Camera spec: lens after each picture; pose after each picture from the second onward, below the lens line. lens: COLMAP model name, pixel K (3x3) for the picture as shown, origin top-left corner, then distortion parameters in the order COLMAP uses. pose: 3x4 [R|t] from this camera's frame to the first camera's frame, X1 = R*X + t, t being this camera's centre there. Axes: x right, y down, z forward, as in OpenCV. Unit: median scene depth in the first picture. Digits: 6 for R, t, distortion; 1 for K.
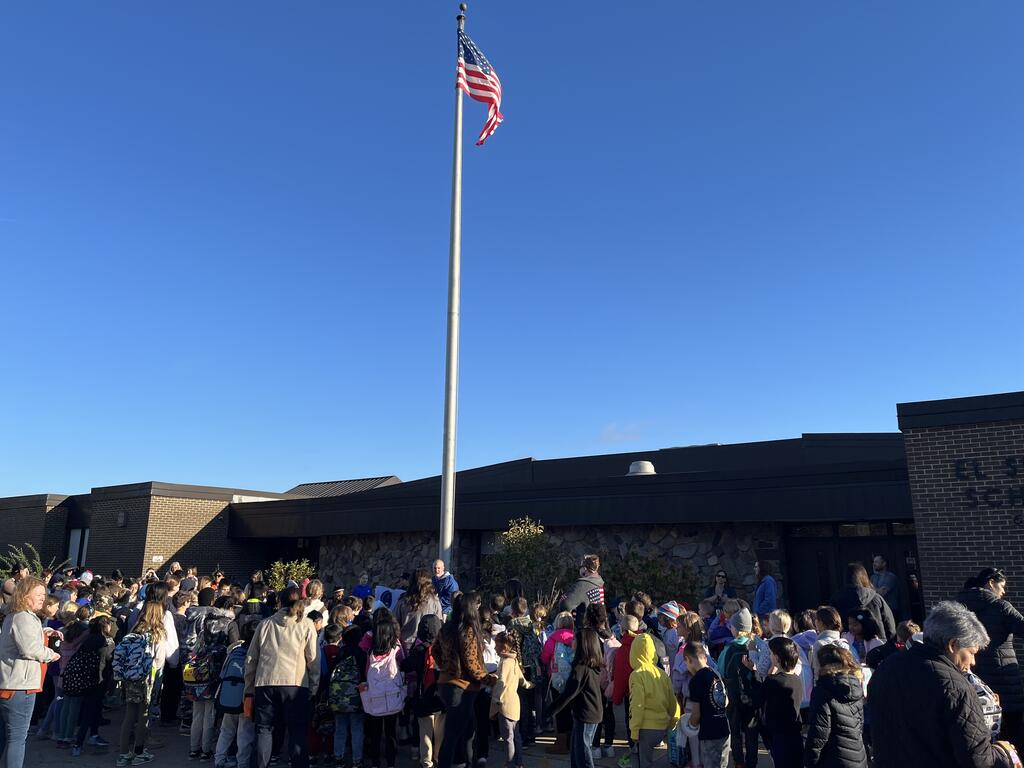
lens RADIAL K [[797.9, 0, 512.0], [0, 797.9, 384.0], [0, 0, 1]] dist [0.064147, -0.104604]
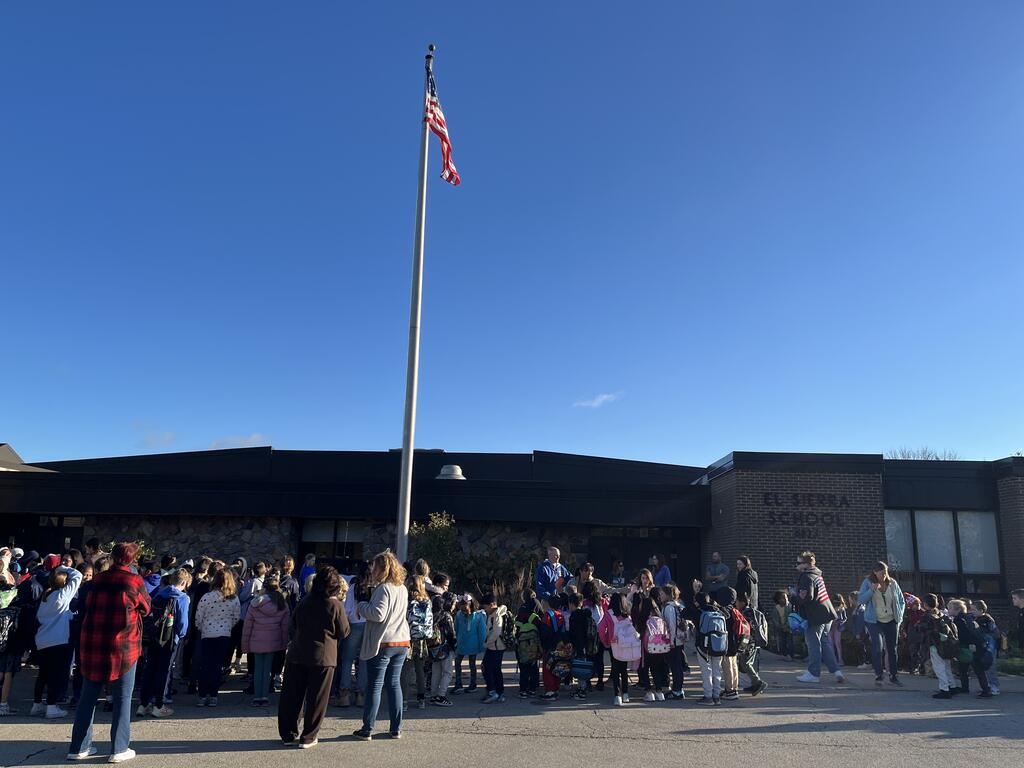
lens RADIAL K [[797.9, 0, 512.0], [0, 797.9, 384.0], [0, 0, 1]] dist [0.064147, -0.104604]
pose [[0.826560, 0.141549, 0.544760, -0.511673], [-0.146251, 0.988629, -0.034978, 0.010238], [-0.543516, -0.050761, 0.837863, -0.008562]]
